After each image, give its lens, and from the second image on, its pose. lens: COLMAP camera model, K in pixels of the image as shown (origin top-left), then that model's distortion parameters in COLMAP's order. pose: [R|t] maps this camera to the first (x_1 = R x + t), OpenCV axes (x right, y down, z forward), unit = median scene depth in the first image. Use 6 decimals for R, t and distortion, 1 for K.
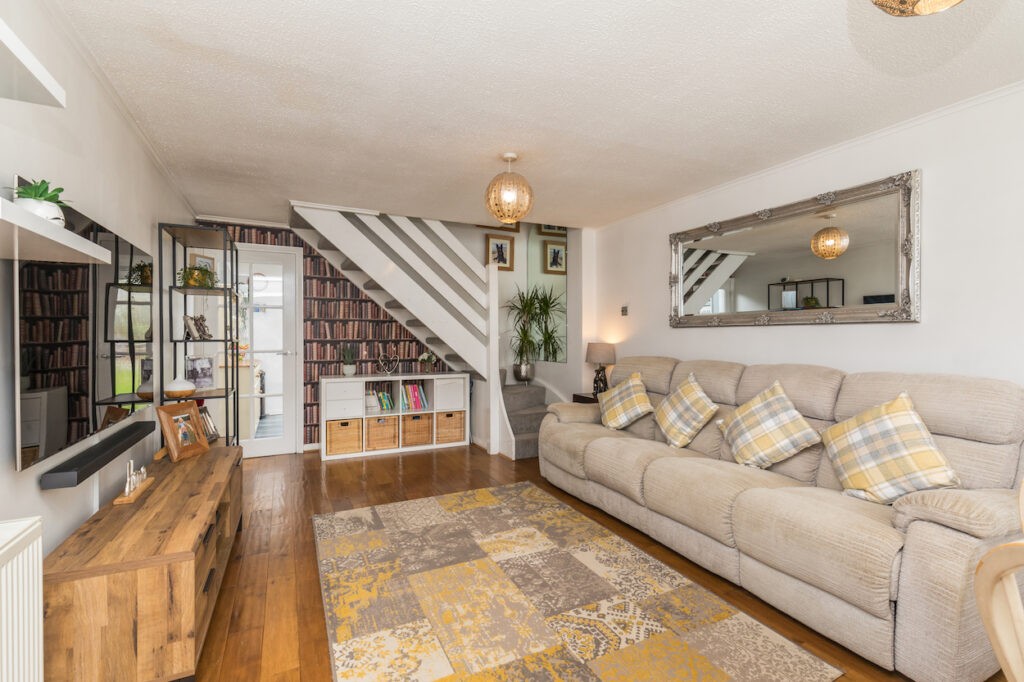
lens RADIAL K [[459.2, 0, 508.8], [0, 459.2, 336.5], [0, 0, 1]] dist [-0.000445, 0.000557]
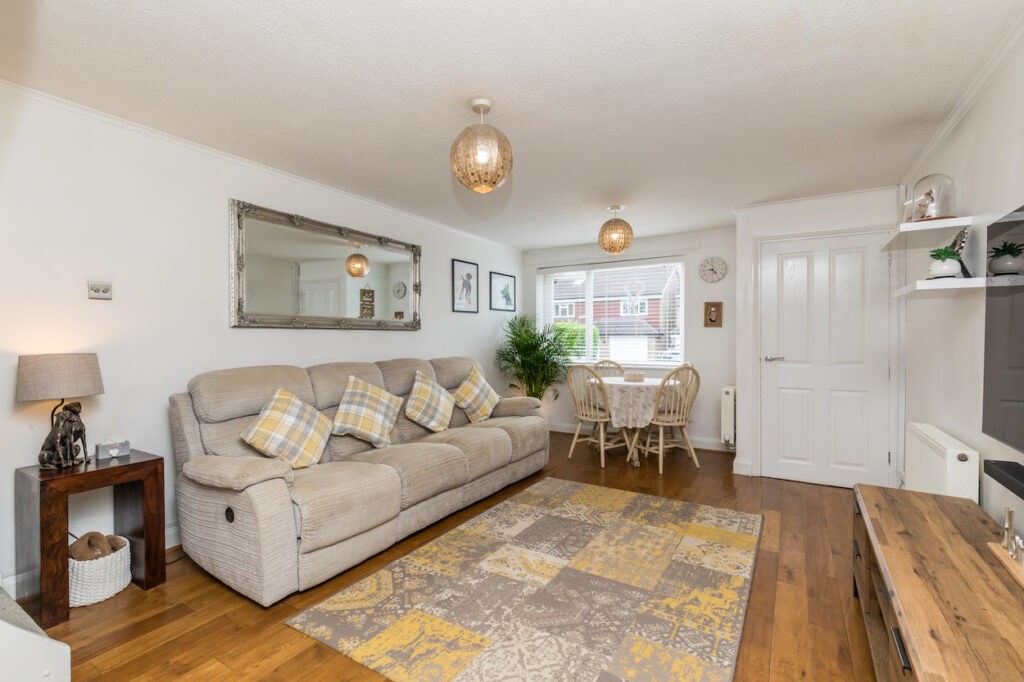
lens RADIAL K [[459.2, 0, 508.6], [0, 459.2, 344.1], [0, 0, 1]] dist [-0.000445, 0.000557]
pose [[-0.529732, -0.012580, 0.848072, -0.823251], [0.002482, 0.999863, 0.016382, -0.005503], [-0.848161, 0.010782, -0.529628, 1.666789]]
